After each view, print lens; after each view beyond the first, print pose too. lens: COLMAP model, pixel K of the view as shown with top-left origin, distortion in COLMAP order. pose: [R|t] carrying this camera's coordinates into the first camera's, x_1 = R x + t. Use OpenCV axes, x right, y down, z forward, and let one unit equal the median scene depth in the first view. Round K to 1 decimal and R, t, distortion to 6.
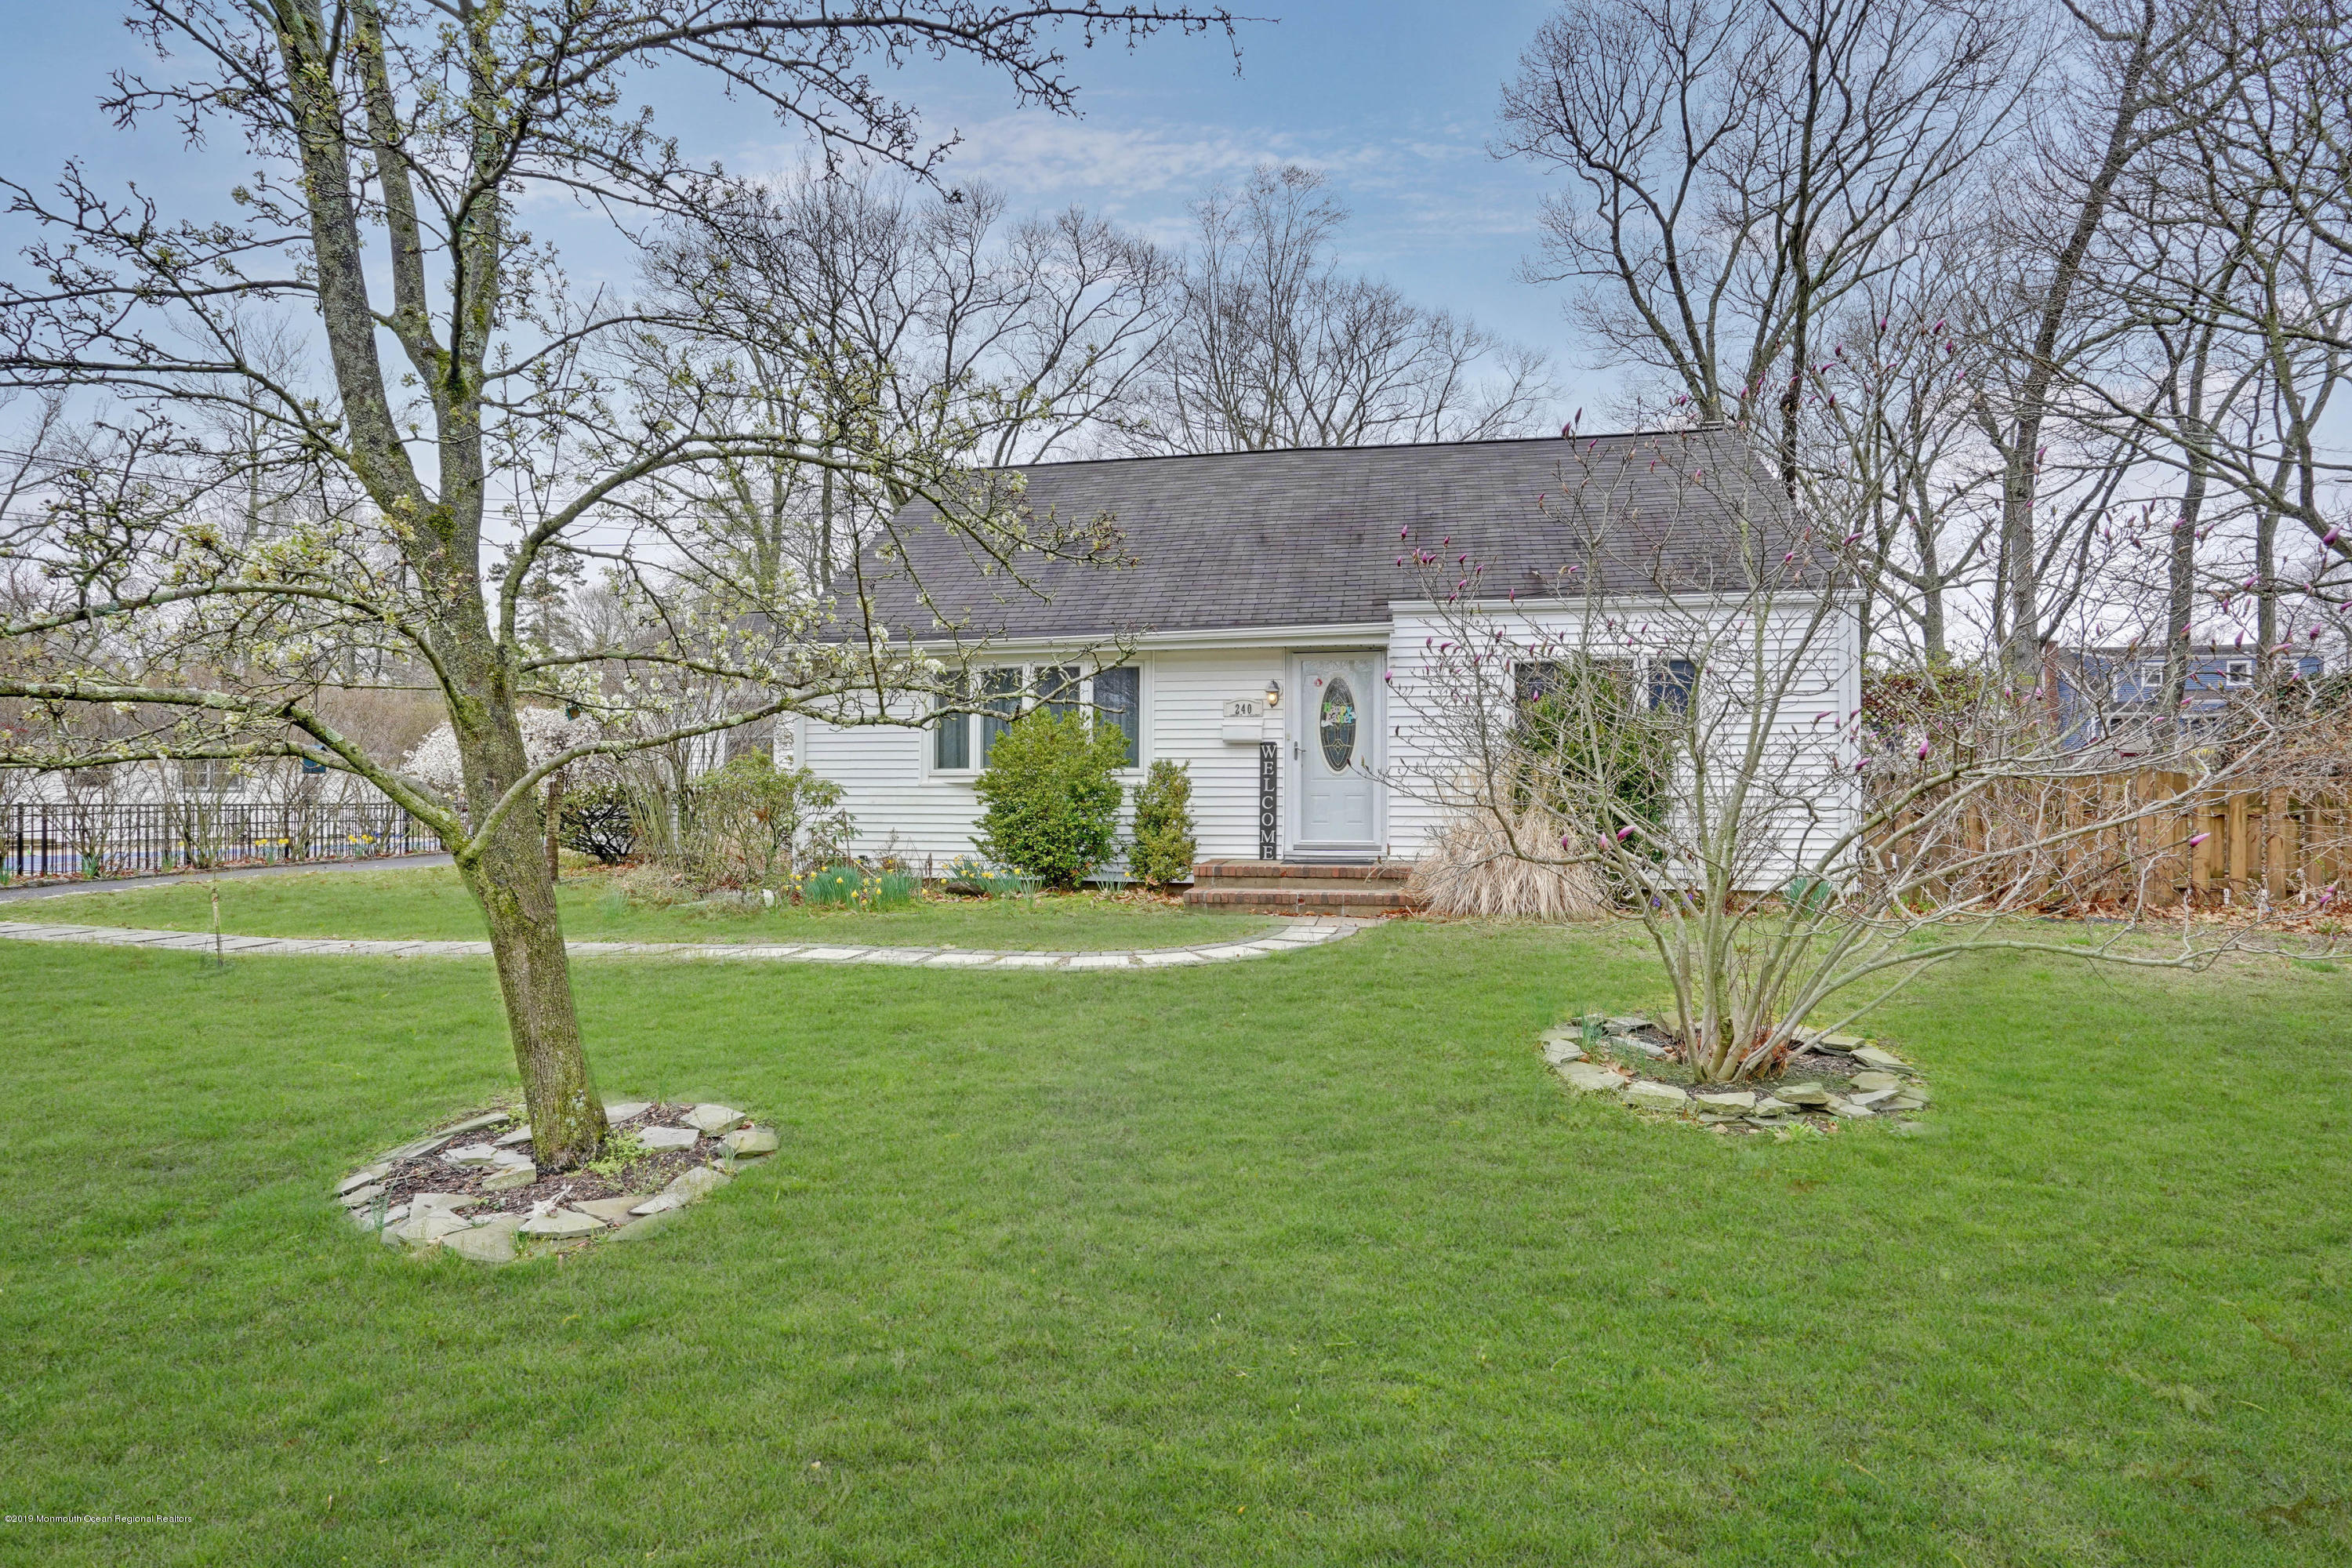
lens RADIAL K [[1098.7, 0, 1178.6], [0, 1098.7, 785.4], [0, 0, 1]] dist [-0.040992, 0.013051]
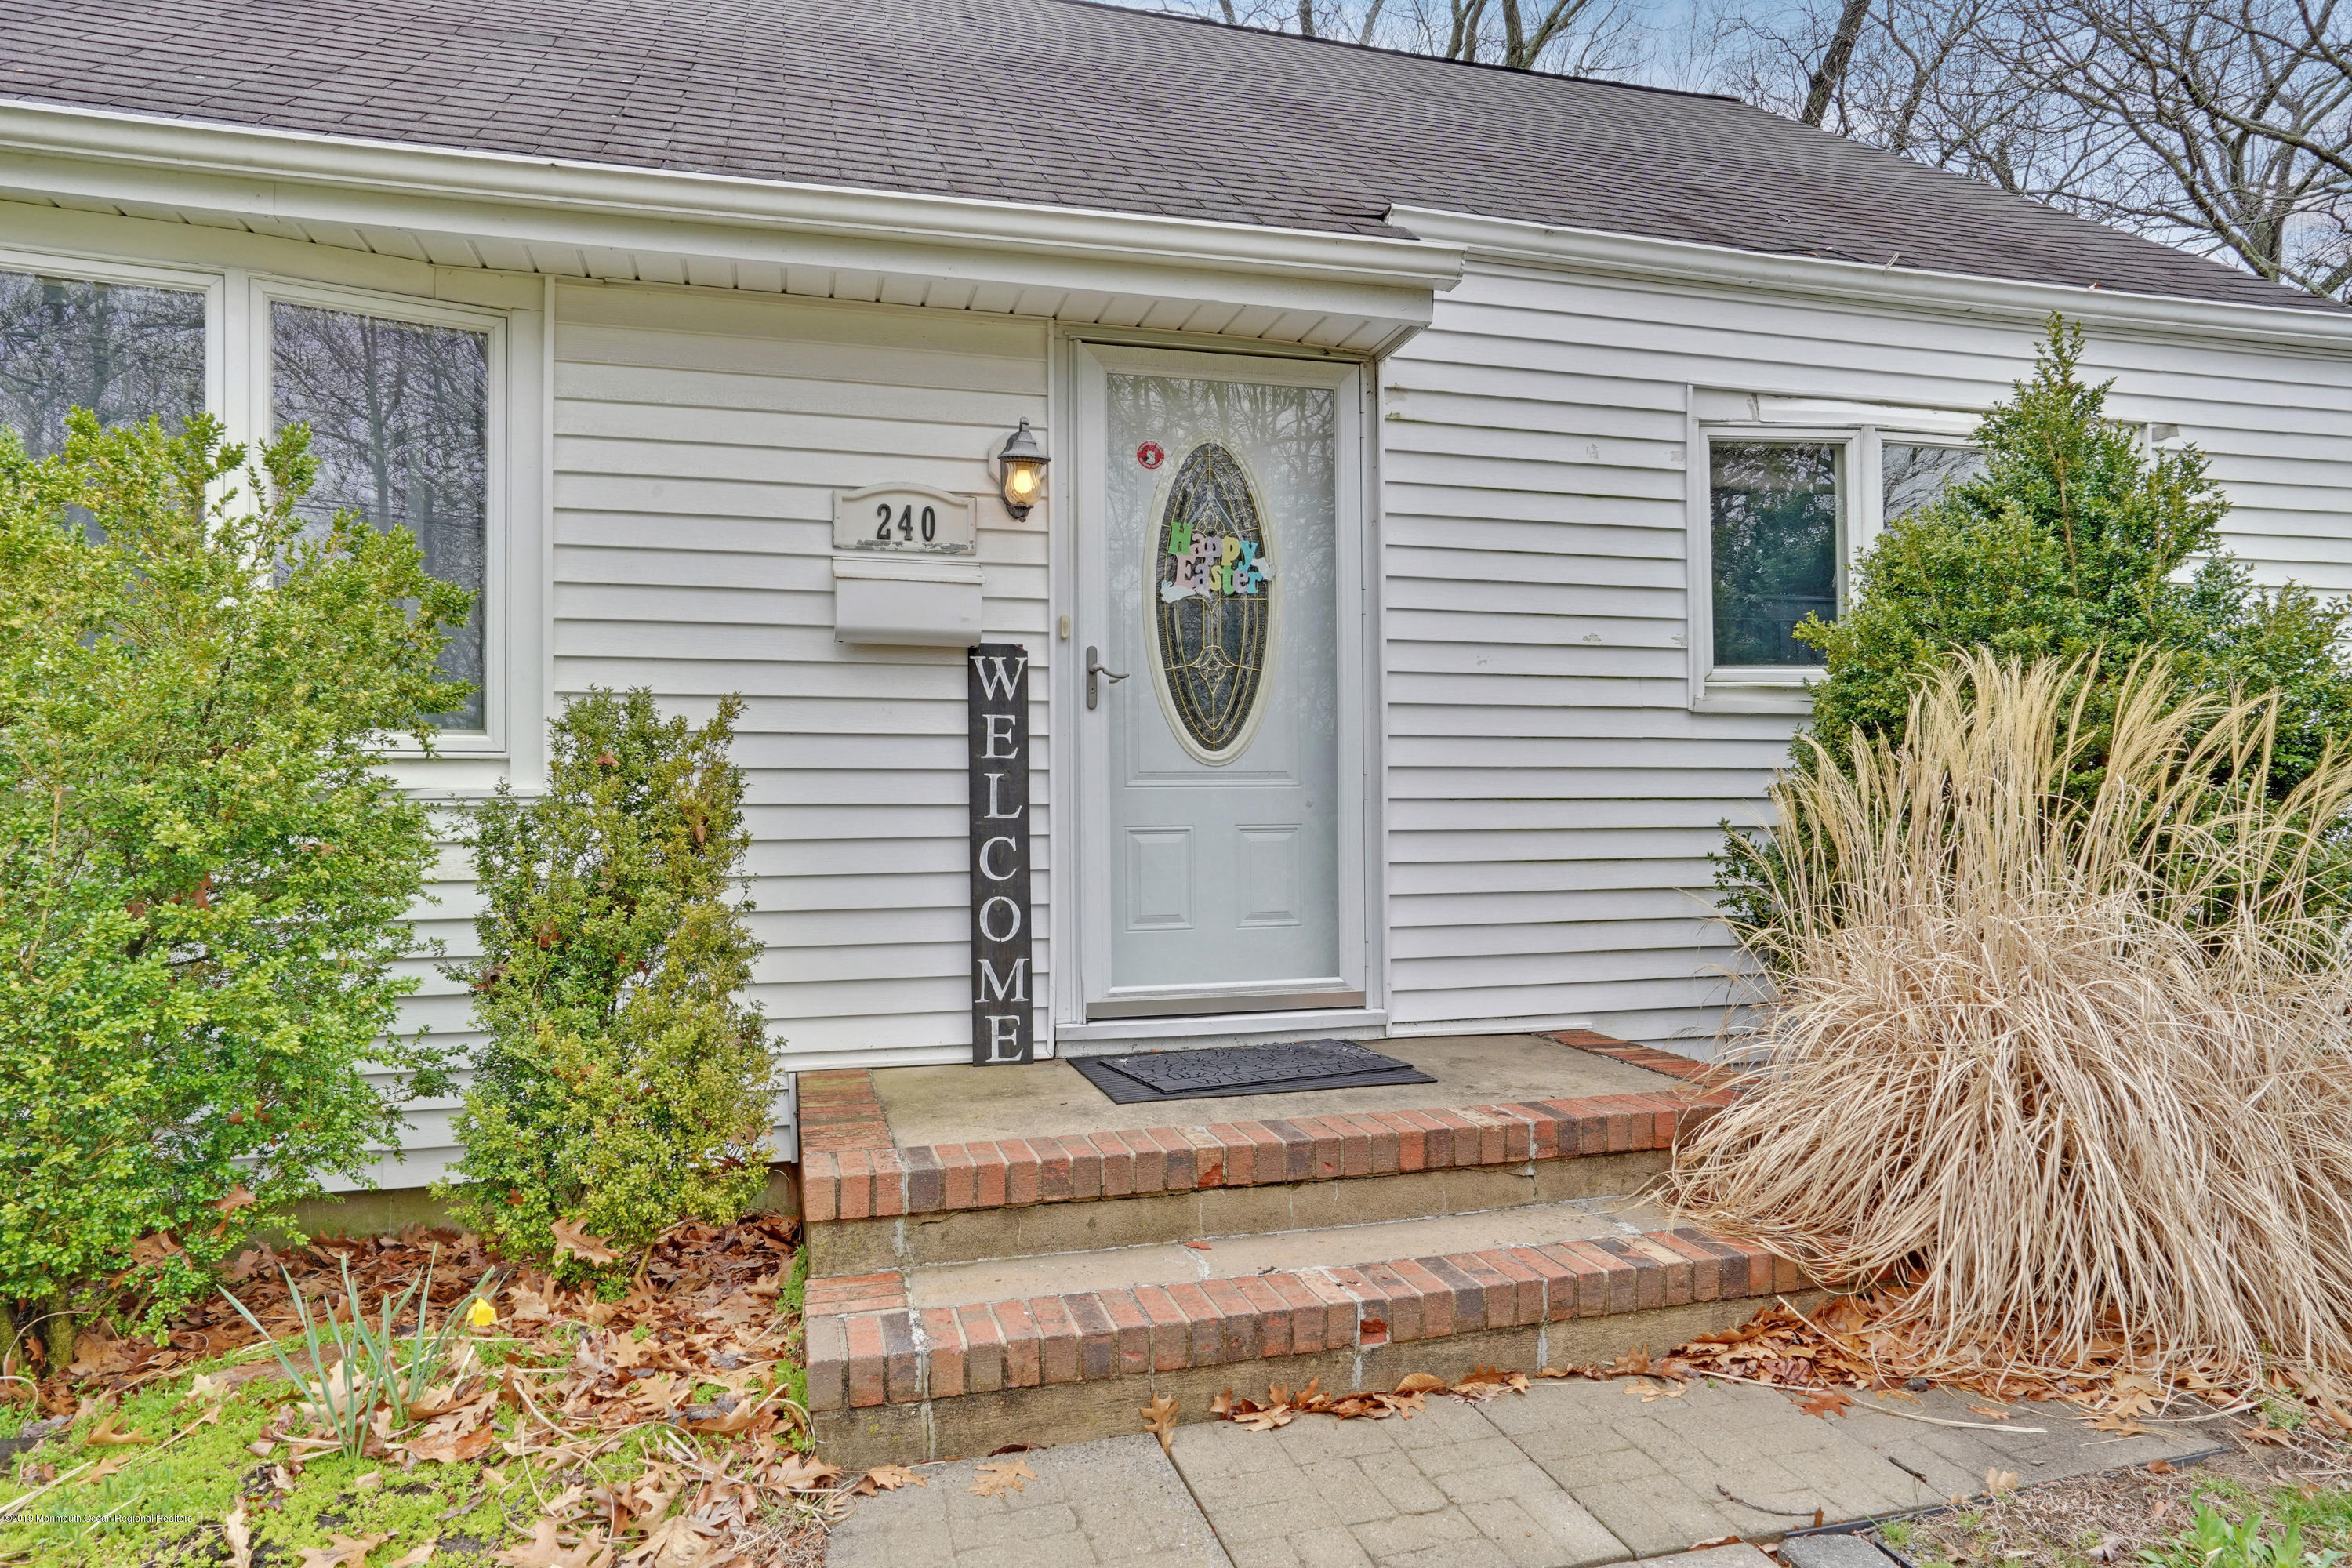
lens RADIAL K [[1465.9, 0, 1173.5], [0, 1465.9, 785.5], [0, 0, 1]] dist [-0.006325, -0.000574]
pose [[0.898893, 0.000655, 0.438168, -0.042993], [0.000669, 0.999996, -0.002867, -0.002179], [-0.438168, 0.002870, 0.898889, 0.642597]]
